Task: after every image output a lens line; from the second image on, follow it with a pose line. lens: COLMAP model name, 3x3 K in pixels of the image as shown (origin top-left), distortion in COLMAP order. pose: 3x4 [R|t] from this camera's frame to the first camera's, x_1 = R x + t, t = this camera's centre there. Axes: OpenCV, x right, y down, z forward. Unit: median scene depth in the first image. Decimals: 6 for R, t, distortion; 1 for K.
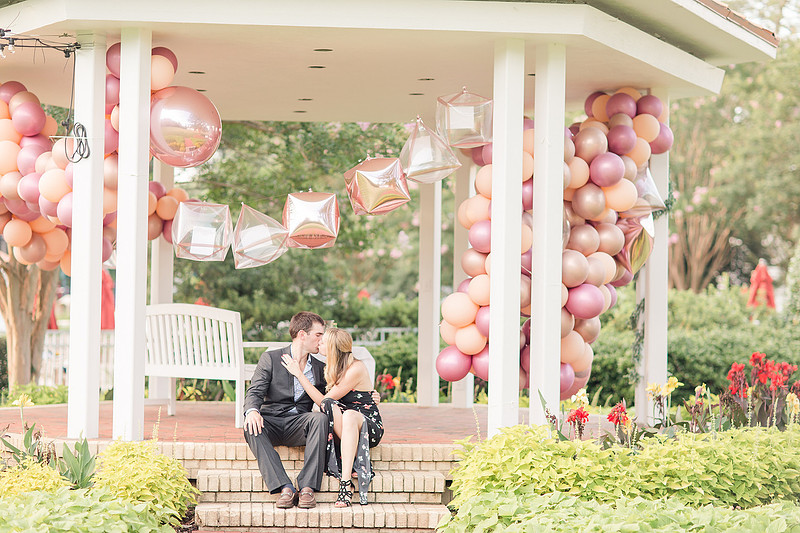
lens RADIAL K [[2145.7, 0, 400.5], [0, 2145.7, 289.1], [0, 0, 1]] dist [0.110372, -0.883334]
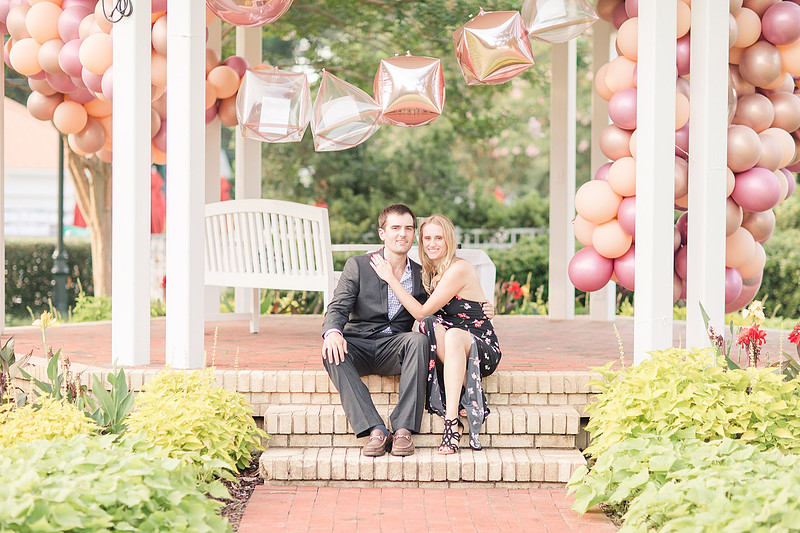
lens RADIAL K [[2145.7, 0, 400.5], [0, 2145.7, 289.1], [0, 0, 1]] dist [0.110372, -0.883334]
pose [[0.997812, -0.006709, -0.065775, 0.006838], [0.009647, 0.998965, 0.044453, 0.005818], [0.065409, -0.044990, 0.996844, 0.199593]]
